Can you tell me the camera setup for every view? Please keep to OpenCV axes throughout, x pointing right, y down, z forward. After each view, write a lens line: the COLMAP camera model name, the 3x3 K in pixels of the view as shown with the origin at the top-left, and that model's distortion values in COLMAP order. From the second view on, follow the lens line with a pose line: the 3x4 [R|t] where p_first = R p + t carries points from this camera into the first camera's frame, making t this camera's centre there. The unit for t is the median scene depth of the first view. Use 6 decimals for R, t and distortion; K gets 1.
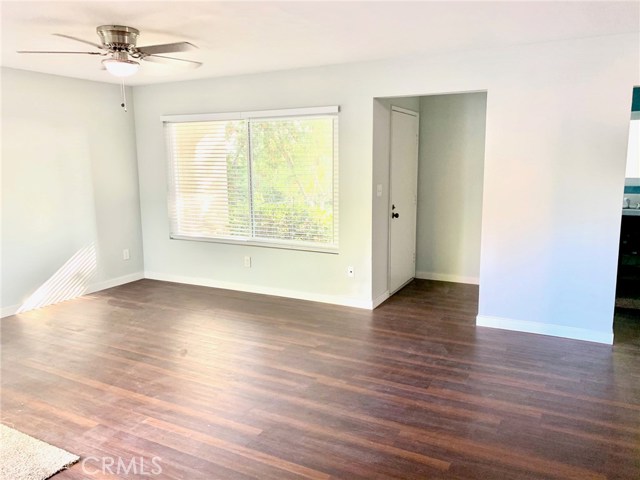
lens RADIAL K [[480.5, 0, 320.0], [0, 480.5, 240.0], [0, 0, 1]] dist [0.054564, -0.061940]
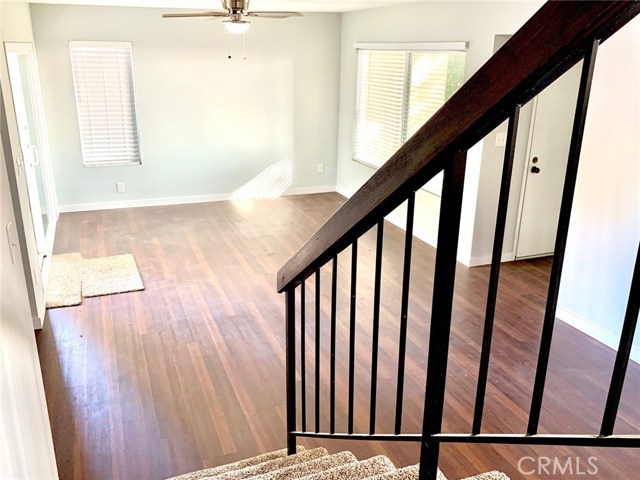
lens RADIAL K [[558.8, 0, 320.0], [0, 558.8, 240.0], [0, 0, 1]] dist [0.160763, -0.415656]
pose [[0.736891, 0.229388, -0.635903, 0.599682], [-0.119439, 0.970049, 0.211516, -0.107778], [0.665377, -0.079912, 0.742218, -0.010706]]
